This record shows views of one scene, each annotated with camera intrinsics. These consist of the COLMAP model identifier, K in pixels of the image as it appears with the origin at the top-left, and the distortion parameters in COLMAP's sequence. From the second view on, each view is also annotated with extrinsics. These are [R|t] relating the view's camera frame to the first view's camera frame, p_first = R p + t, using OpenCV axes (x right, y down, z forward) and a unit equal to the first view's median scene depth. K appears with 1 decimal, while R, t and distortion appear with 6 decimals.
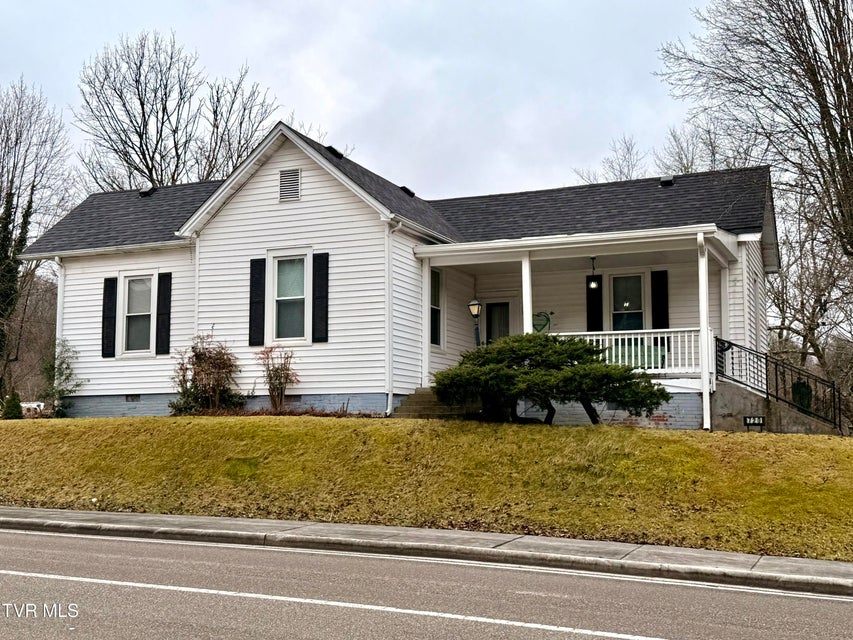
lens RADIAL K [[1058.9, 0, 414.1], [0, 1058.9, 357.0], [0, 0, 1]] dist [0.094420, 0.000000]
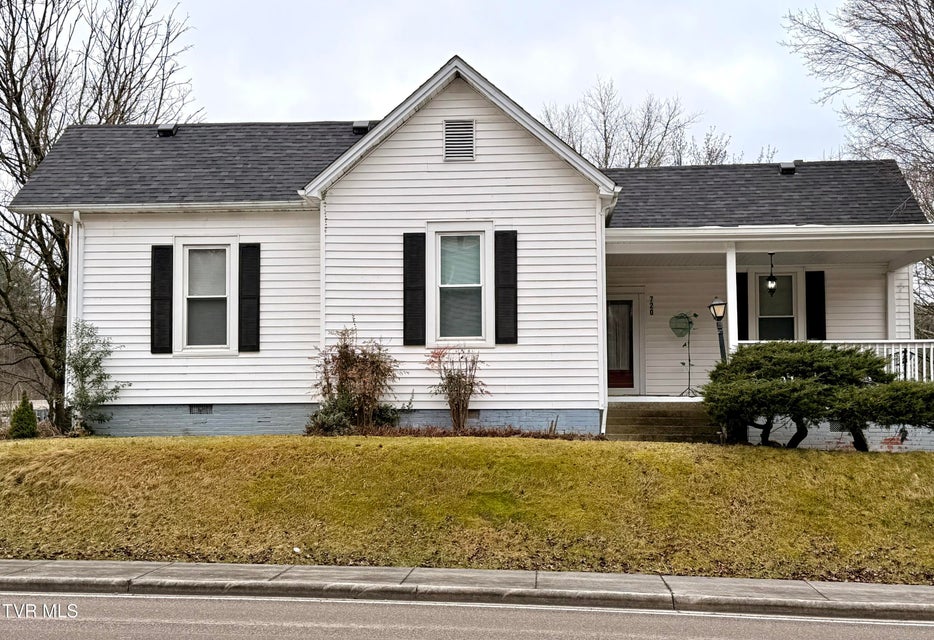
lens RADIAL K [[1220.6, 0, 462.3], [0, 1220.6, 390.8], [0, 0, 1]] dist [0.146890, 0.000000]
pose [[0.947373, 0.015239, 0.319769, -0.401688], [-0.024969, 0.999341, 0.026350, -0.001756], [-0.319157, -0.032948, 0.947129, 0.140690]]
